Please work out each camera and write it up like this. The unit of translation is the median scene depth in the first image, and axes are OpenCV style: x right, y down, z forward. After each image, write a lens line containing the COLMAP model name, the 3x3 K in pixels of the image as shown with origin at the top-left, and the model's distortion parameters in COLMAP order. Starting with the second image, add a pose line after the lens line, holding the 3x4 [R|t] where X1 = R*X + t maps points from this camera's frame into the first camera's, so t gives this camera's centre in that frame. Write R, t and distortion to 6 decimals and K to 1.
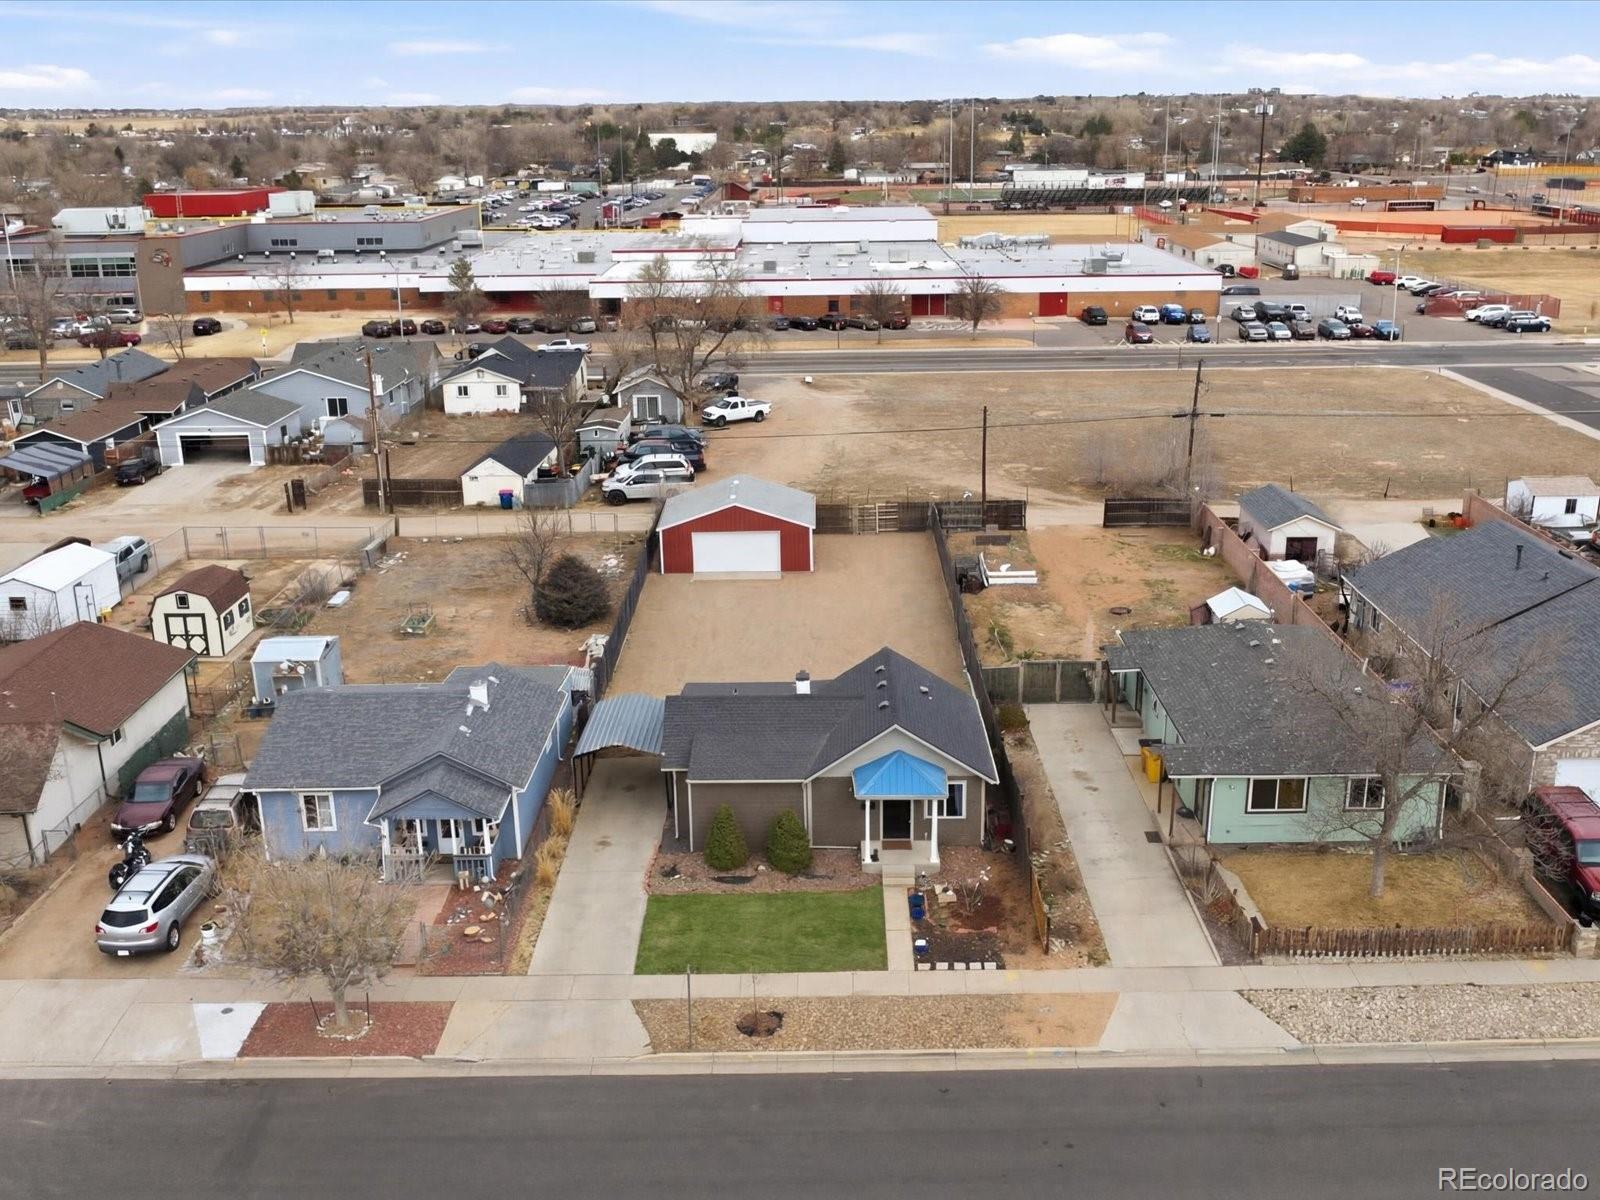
lens RADIAL K [[1520.3, 0, 804.0], [0, 1520.3, 603.1], [0, 0, 1]] dist [-0.021585, 0.000000]
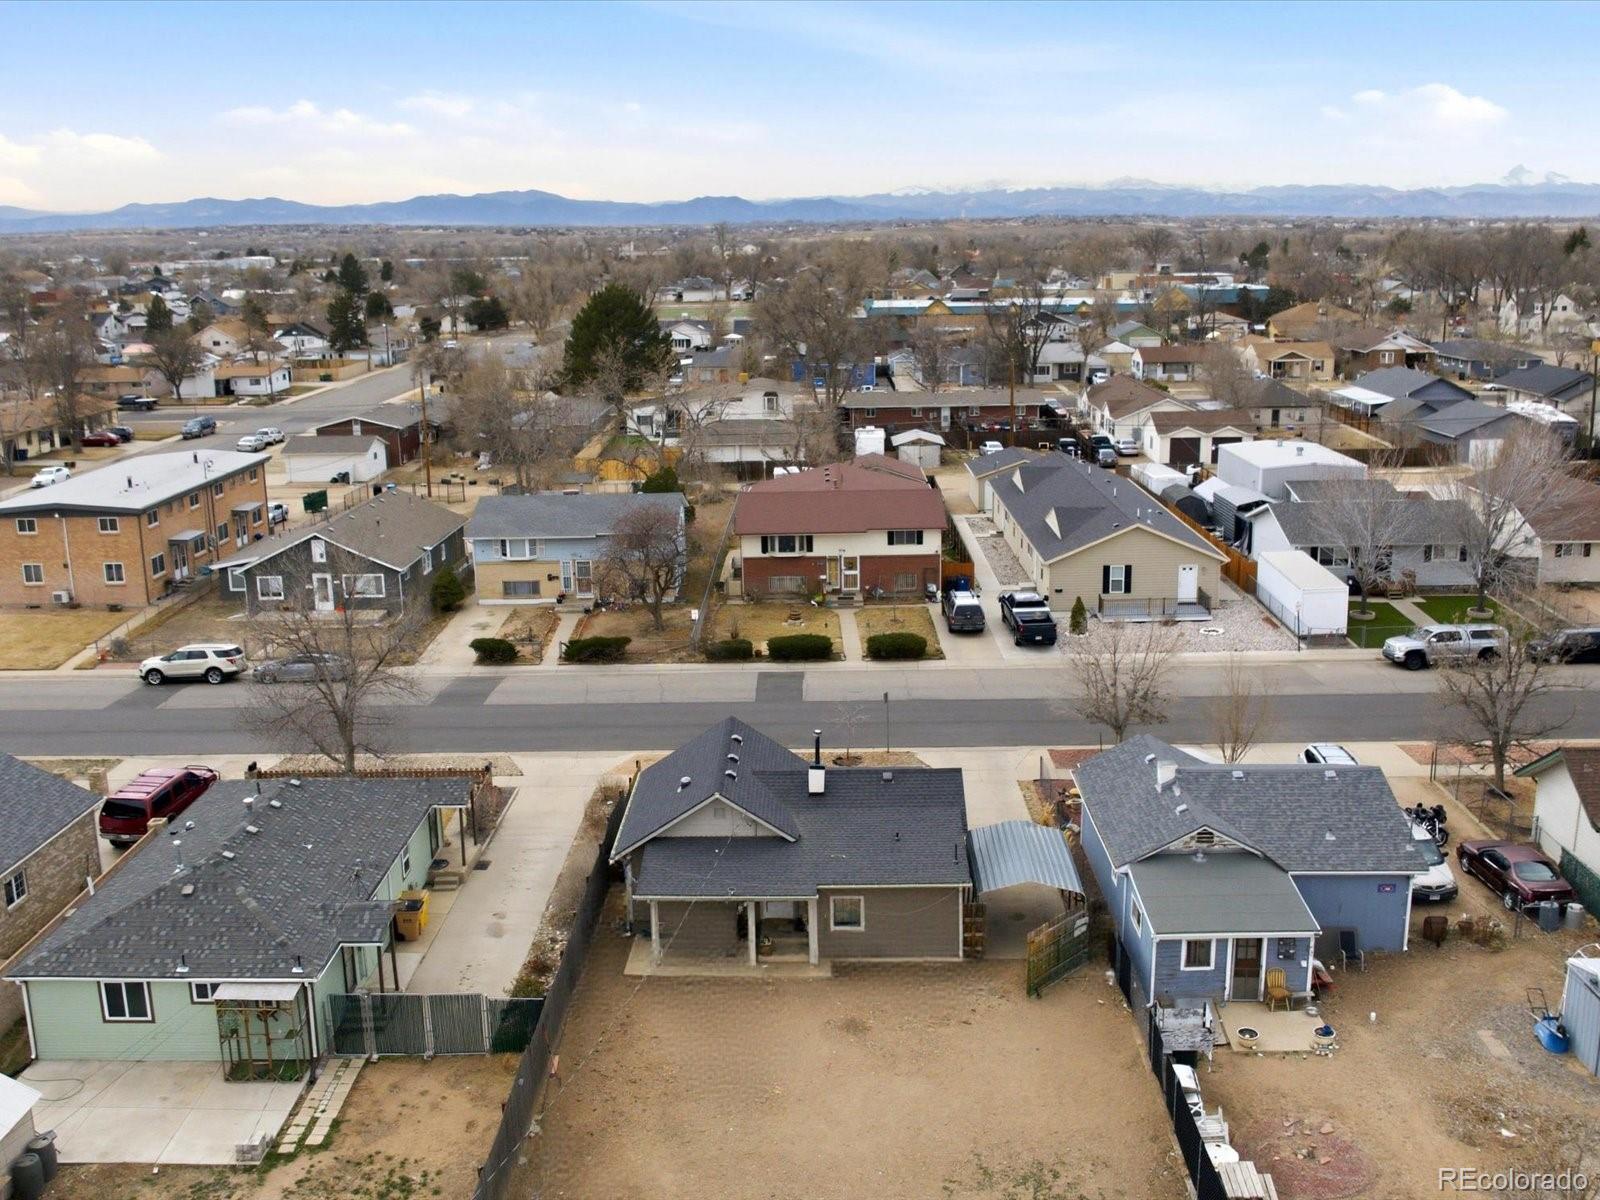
lens RADIAL K [[1520.3, 0, 817.5], [0, 1520.3, 582.9], [0, 0, 1]] dist [-0.021585, 0.000000]
pose [[-0.999575, 0.028949, 0.003321, -0.006557], [0.026525, 0.856780, 0.514999, -0.439981], [0.012063, 0.514869, -0.857184, 1.462791]]
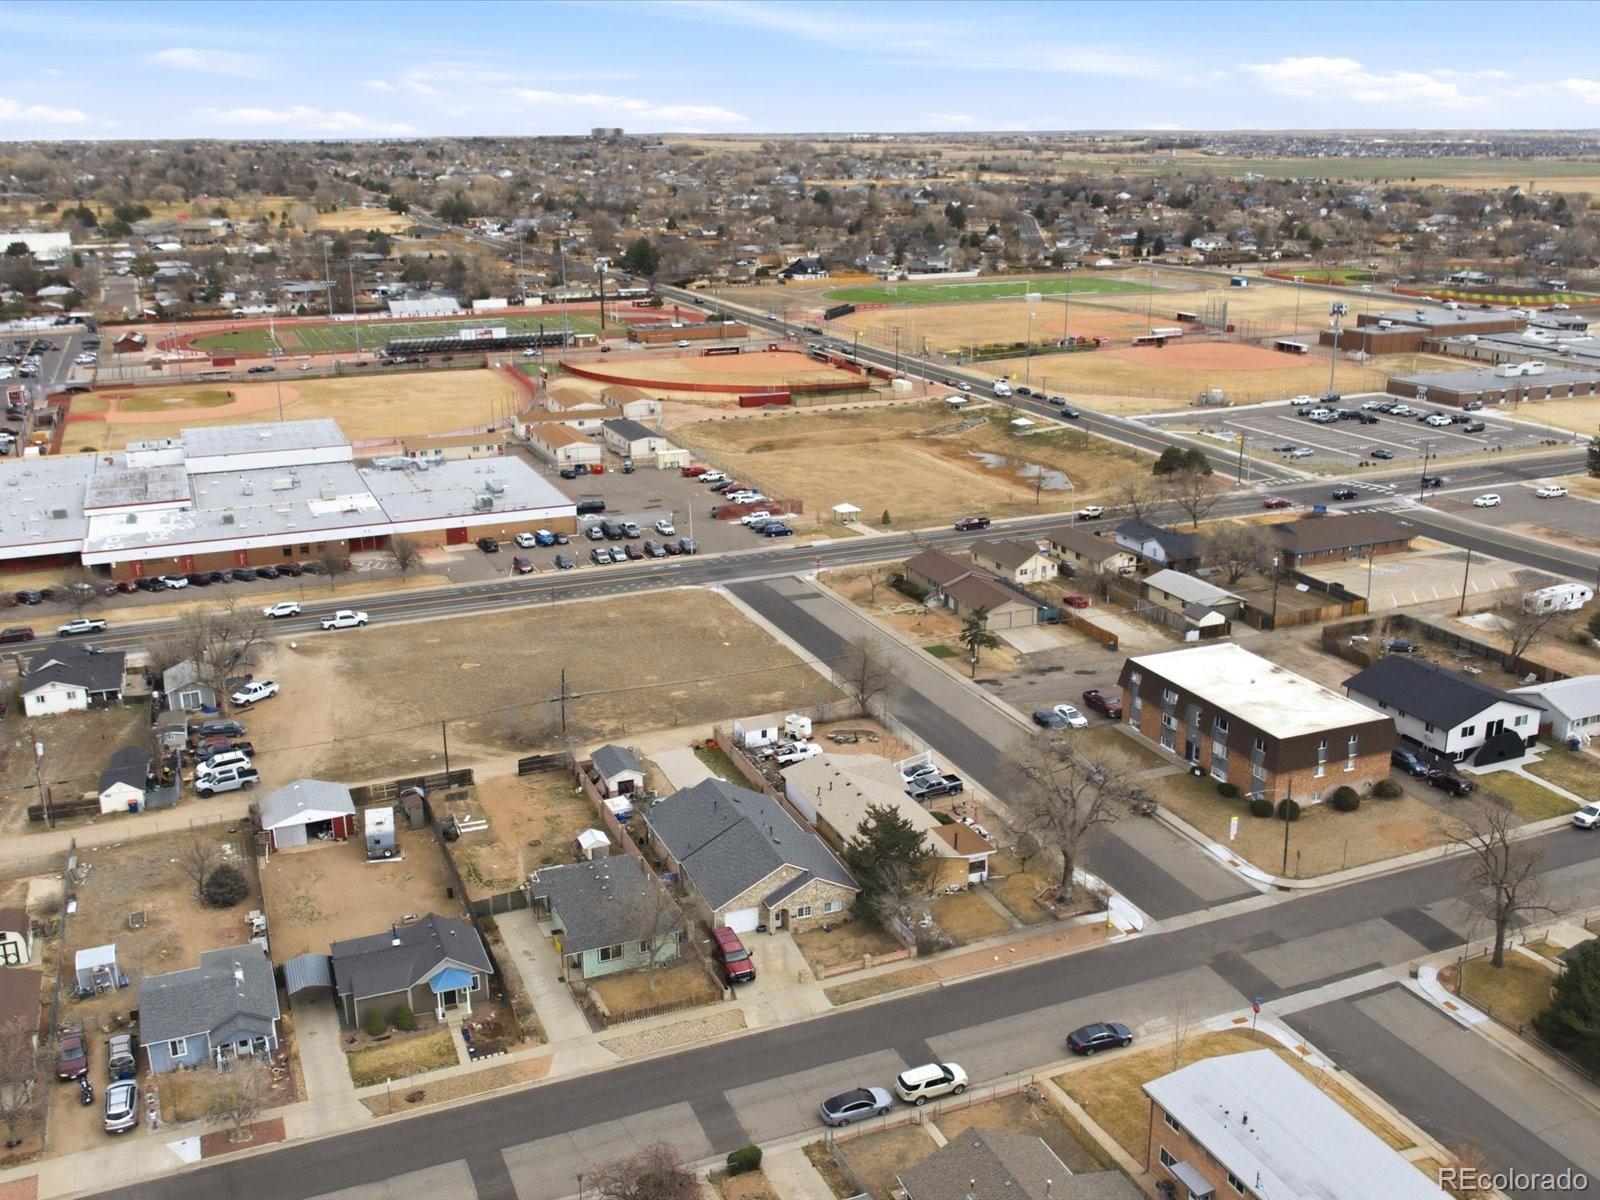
lens RADIAL K [[1520.3, 0, 815.9], [0, 1520.3, 606.7], [0, 0, 1]] dist [-0.021585, 0.000000]
pose [[0.917170, -0.109816, 0.383066, -0.192707], [0.113666, 0.993439, 0.012647, -0.321287], [-0.381942, 0.031942, 0.923634, -1.055825]]
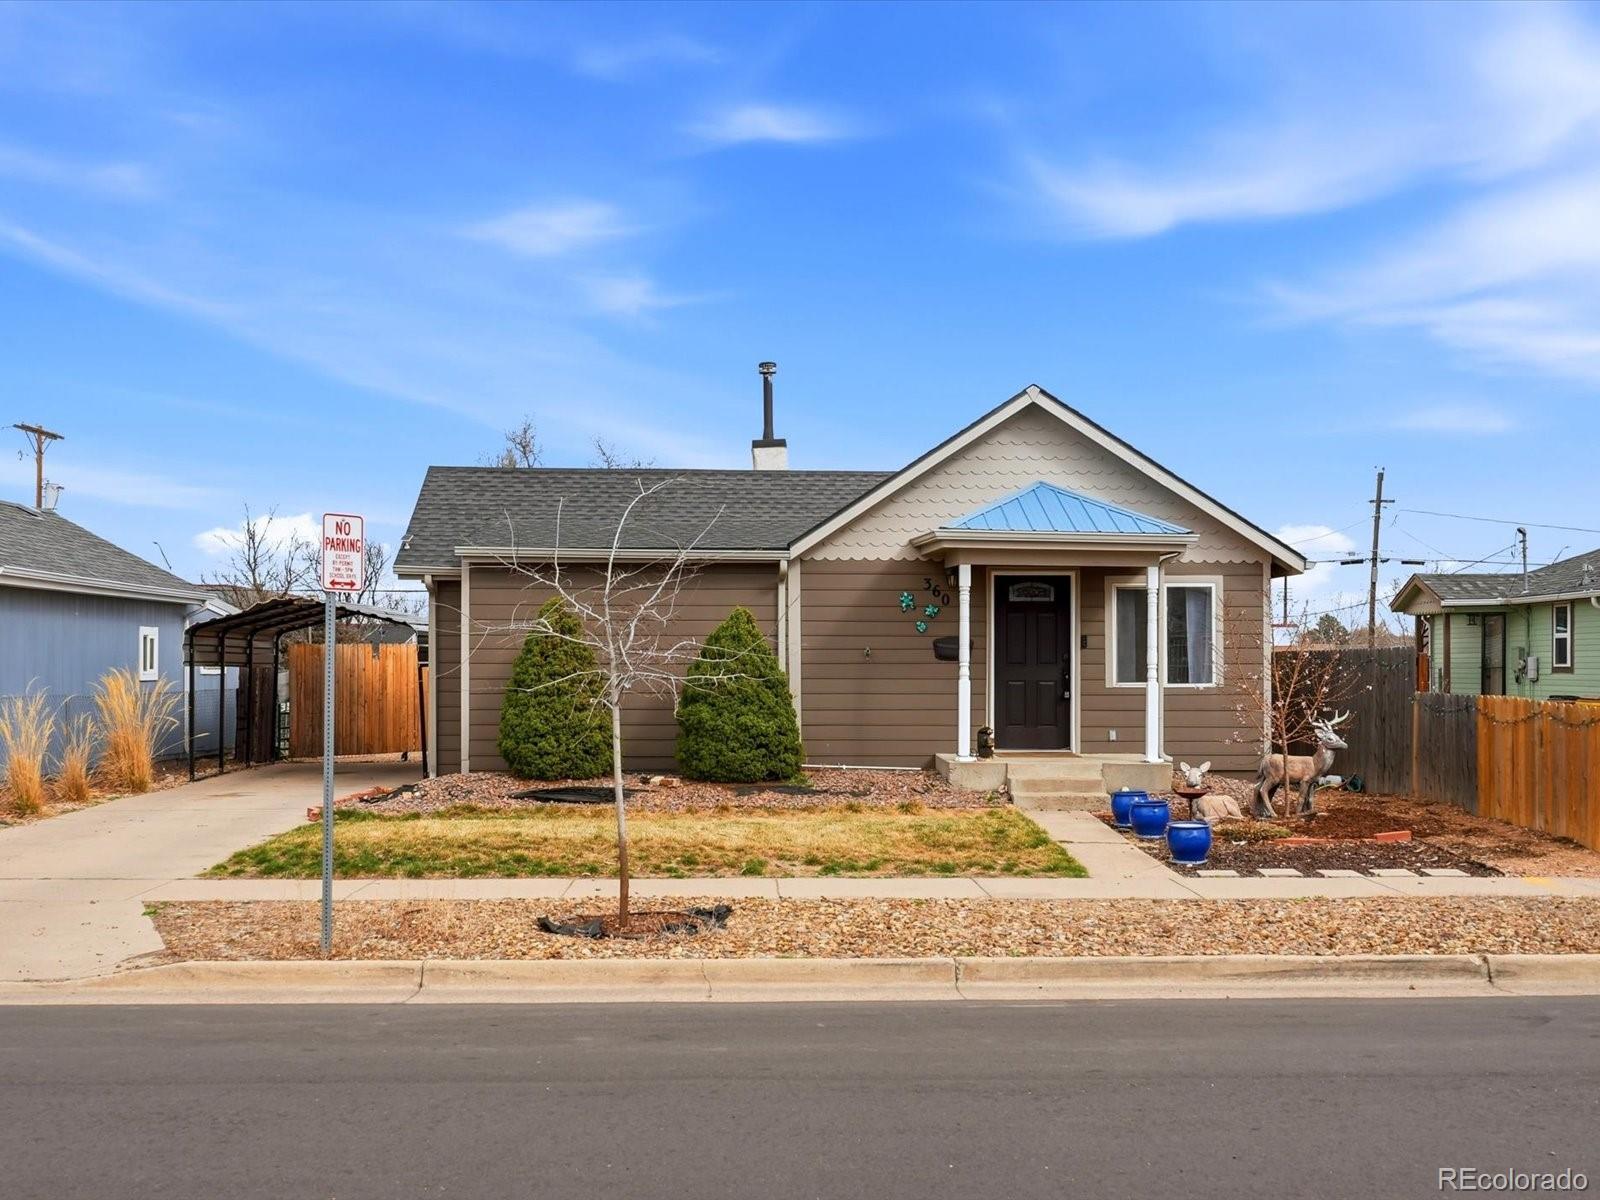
lens RADIAL K [[1821.8, 0, 804.9], [0, 1821.8, 663.2], [0, 0, 1]] dist [0.010257, 0.000000]
pose [[0.999051, 0.014442, 0.041095, -0.009360], [-0.001143, 0.951805, -0.306702, 0.215393], [-0.043544, 0.306364, 0.950918, 0.465983]]
